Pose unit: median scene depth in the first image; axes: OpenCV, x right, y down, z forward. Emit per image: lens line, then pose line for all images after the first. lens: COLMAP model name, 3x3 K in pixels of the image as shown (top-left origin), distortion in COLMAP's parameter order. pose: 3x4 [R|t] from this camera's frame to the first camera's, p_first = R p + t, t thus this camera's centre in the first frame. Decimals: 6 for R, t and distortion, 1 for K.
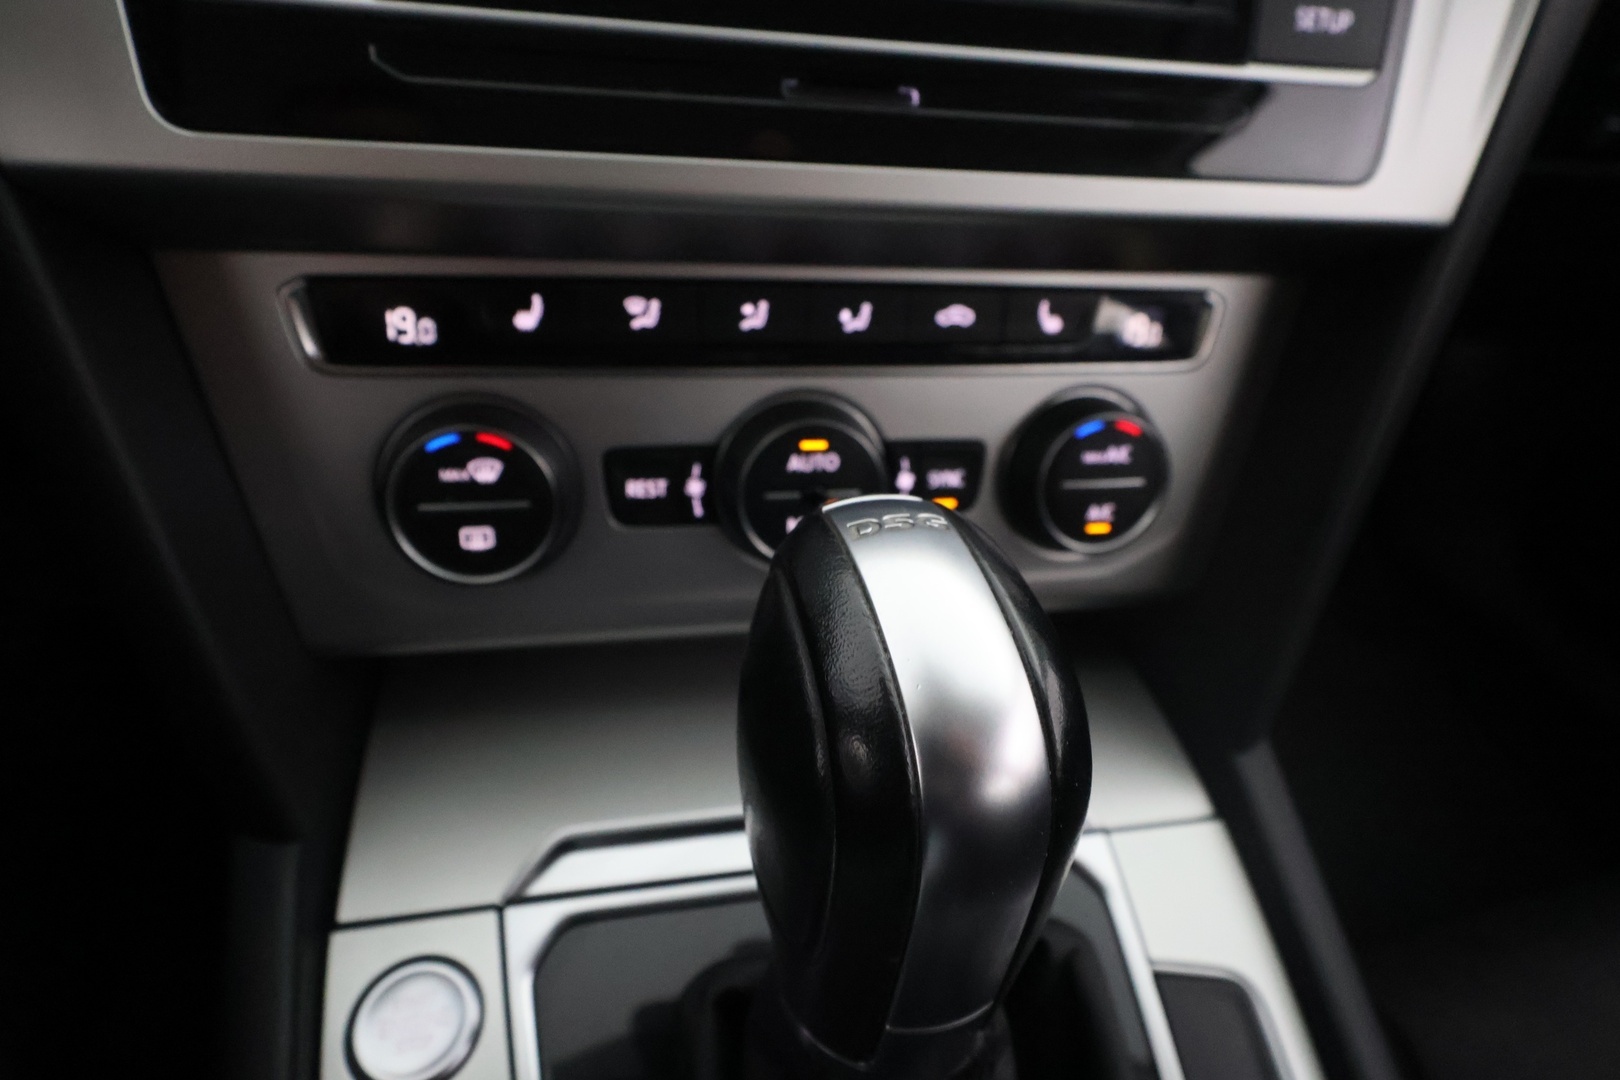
lens RADIAL K [[921.9, 0, 811.0], [0, 921.9, 546.0], [0, 0, 1]] dist [-0.004399, -0.000284]
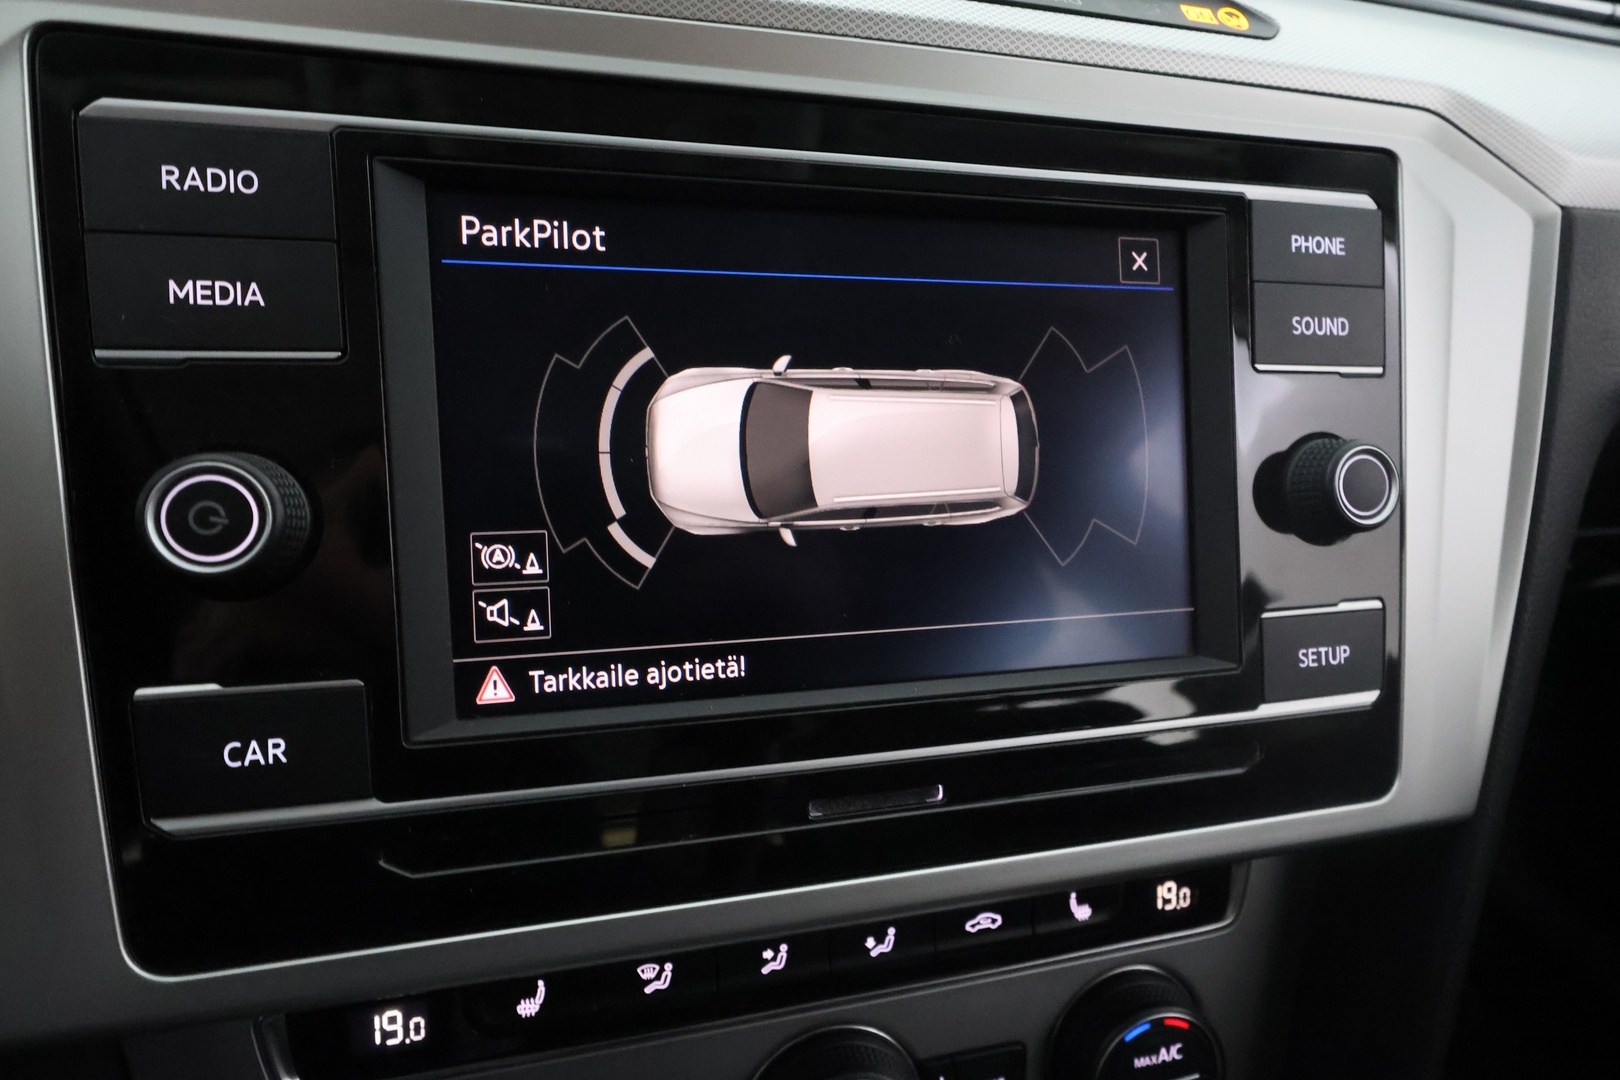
lens RADIAL K [[921.9, 0, 817.2], [0, 921.9, 542.7], [0, 0, 1]] dist [-0.004399, -0.000284]
pose [[0.997698, -0.045592, 0.050203, -0.045425], [0.056209, 0.970118, -0.236035, -0.428243], [-0.037941, 0.238313, 0.970447, -0.004712]]
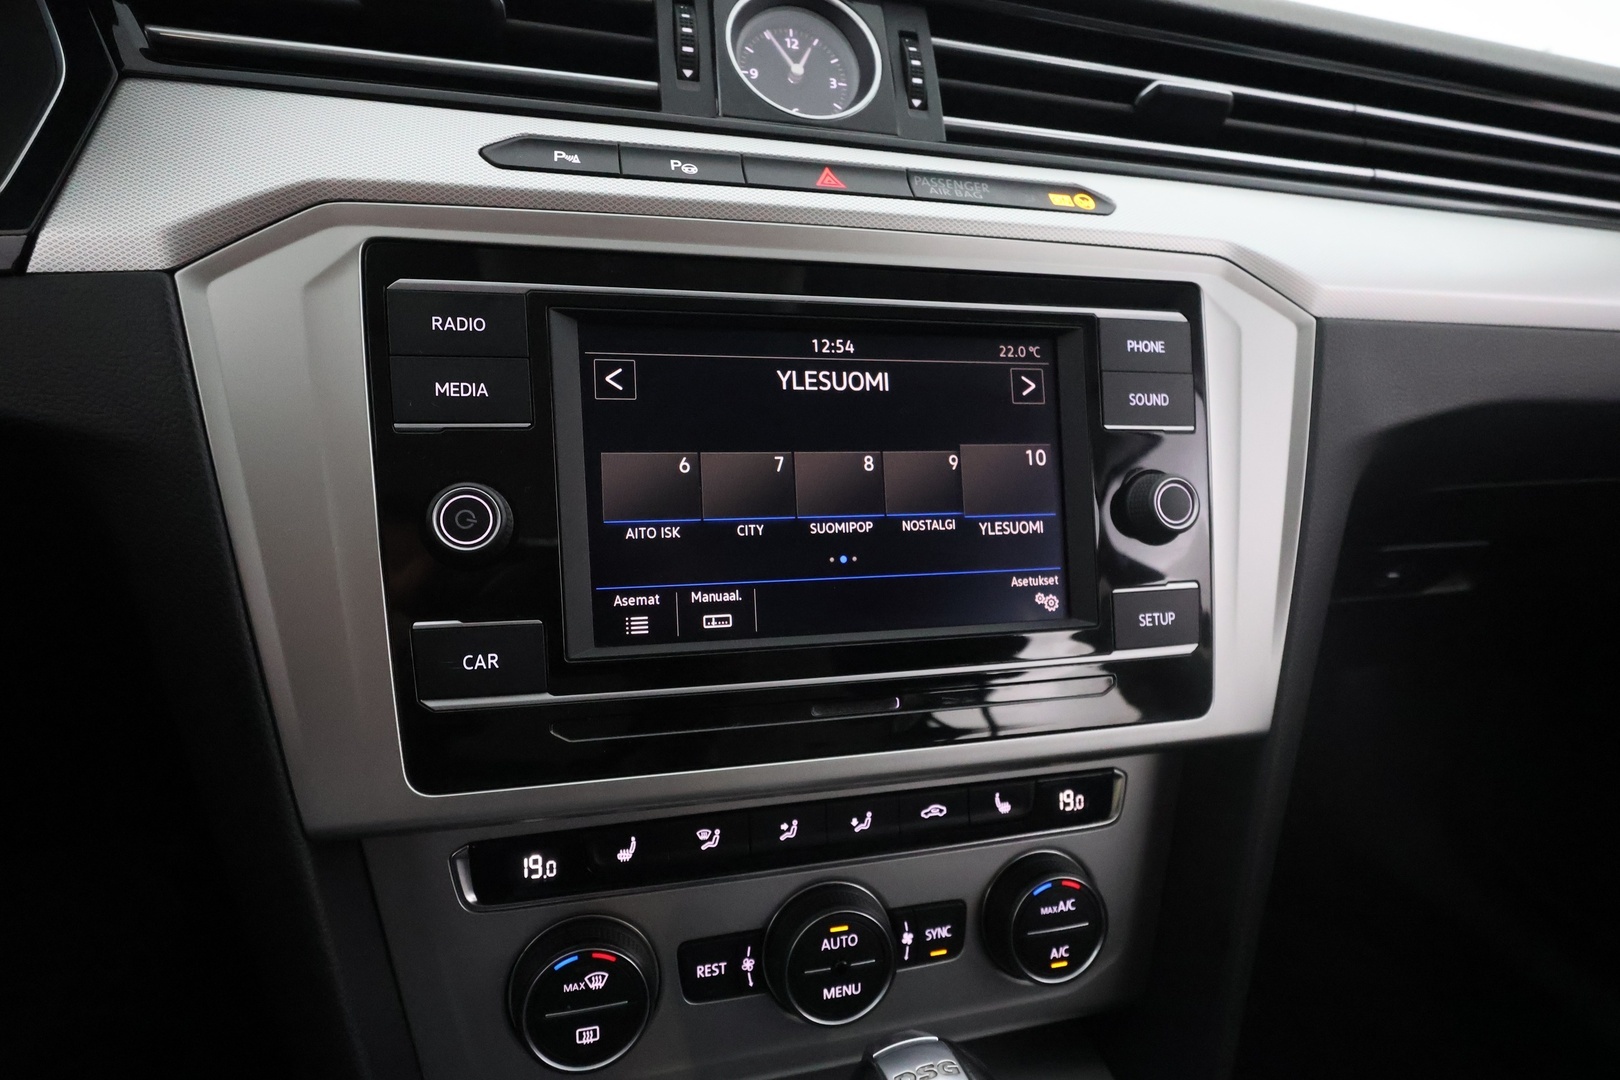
lens RADIAL K [[921.9, 0, 818.1], [0, 921.9, 543.1], [0, 0, 1]] dist [-0.004399, -0.000284]
pose [[0.996970, -0.049772, 0.059775, -0.077091], [0.065002, 0.955178, -0.288809, -0.254492], [-0.042721, 0.291819, 0.955519, -0.418338]]
